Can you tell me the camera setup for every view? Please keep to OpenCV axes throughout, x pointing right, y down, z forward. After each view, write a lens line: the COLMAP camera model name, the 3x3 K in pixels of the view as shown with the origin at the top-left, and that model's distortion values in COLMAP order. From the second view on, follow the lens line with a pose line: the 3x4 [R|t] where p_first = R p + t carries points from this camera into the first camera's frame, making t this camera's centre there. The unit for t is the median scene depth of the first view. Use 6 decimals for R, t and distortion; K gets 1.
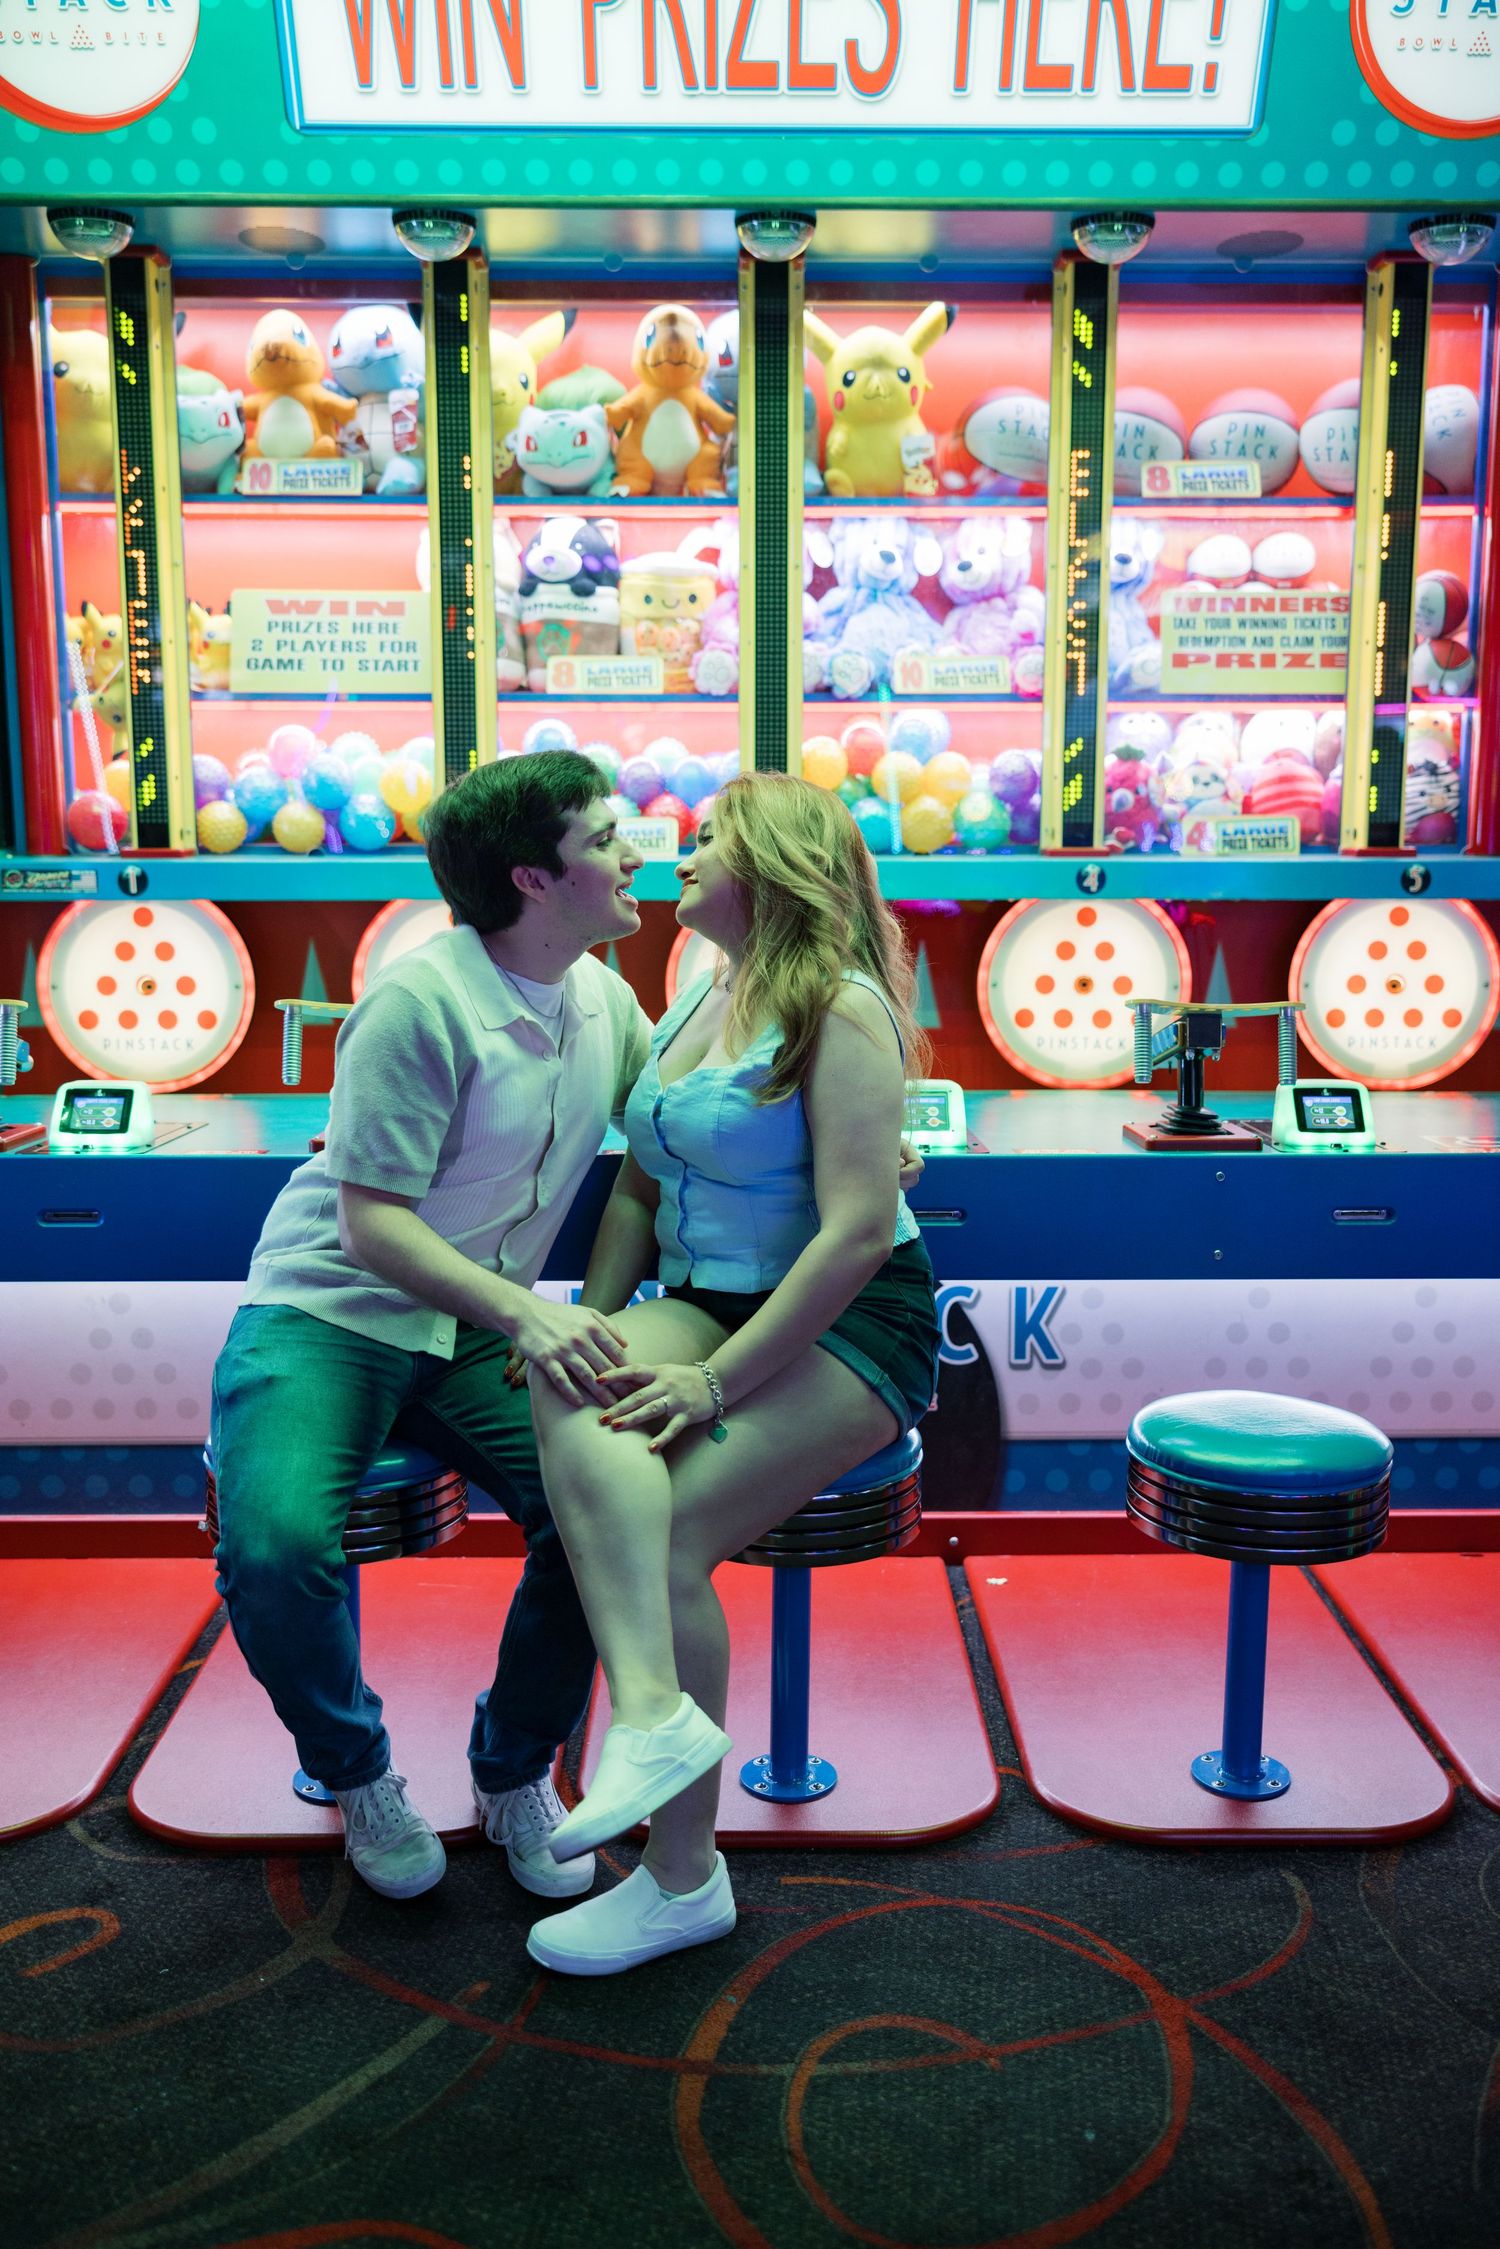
lens RADIAL K [[2078.3, 0, 750.0], [0, 2078.3, 1124.5], [0, 0, 1]] dist [0.008423, 0.007295]
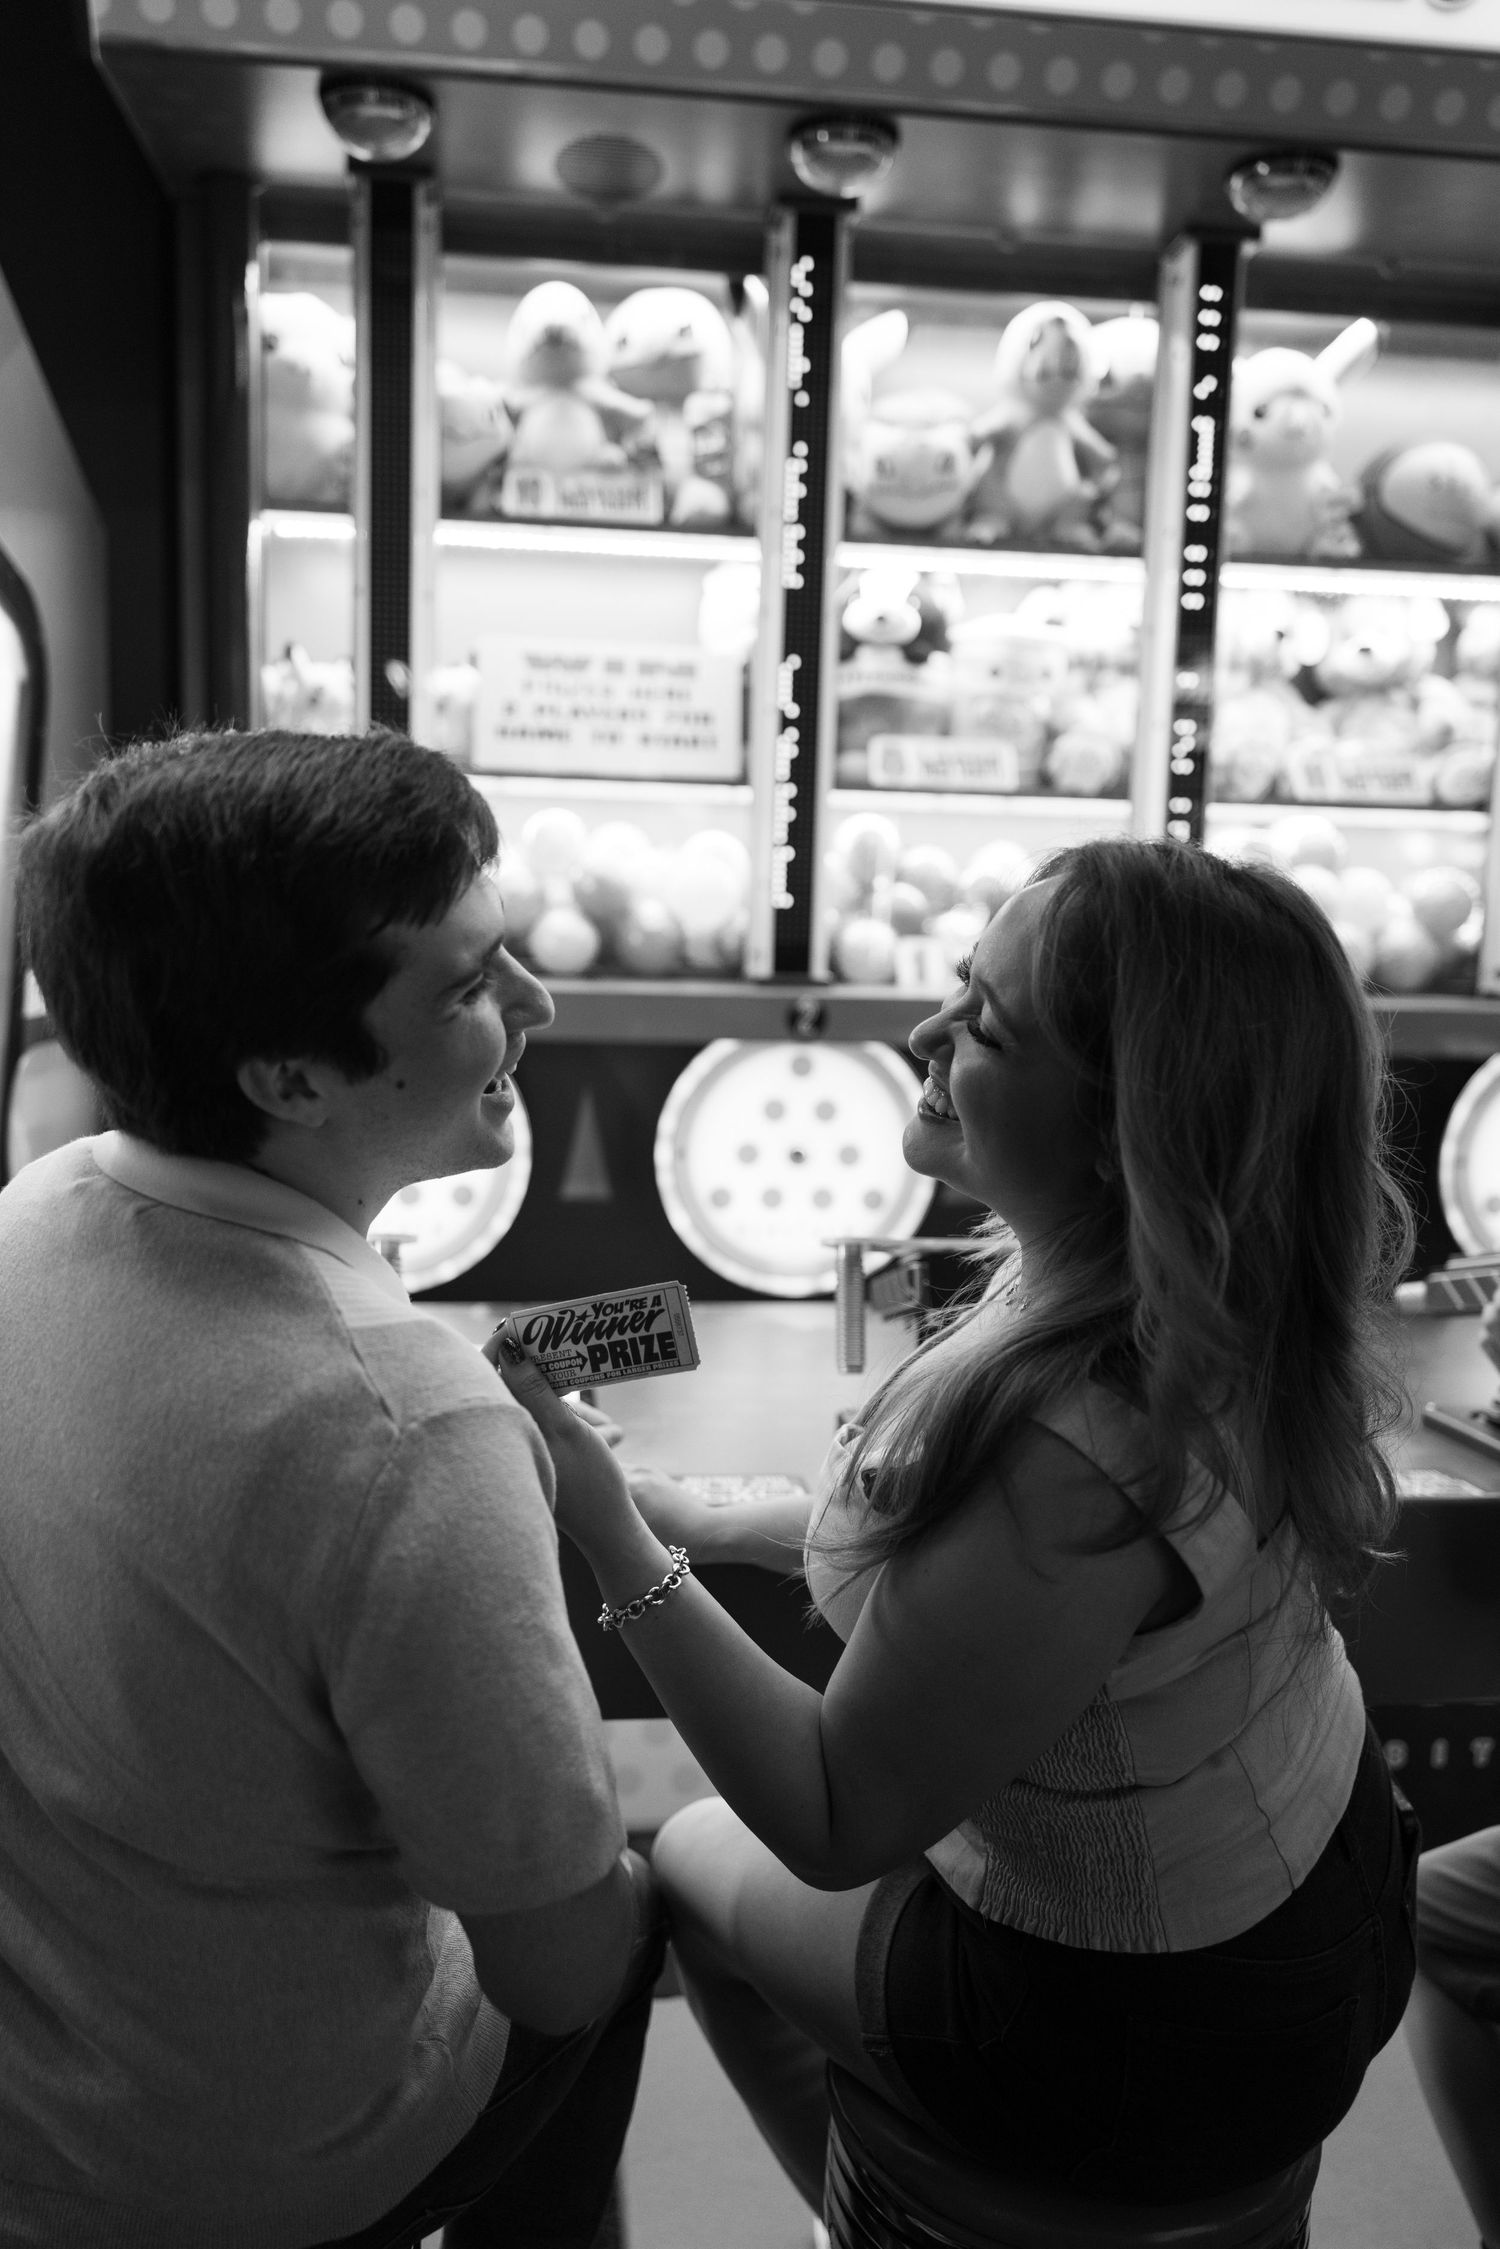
lens RADIAL K [[1785.0, 0, 756.7], [0, 1785.0, 1118.5], [0, 0, 1]] dist [0.009733, -0.003249]
pose [[0.994749, 0.014363, 0.101333, -0.212102], [-0.009251, 0.998669, -0.050738, -0.045348], [-0.101927, 0.049534, 0.993558, 0.338235]]
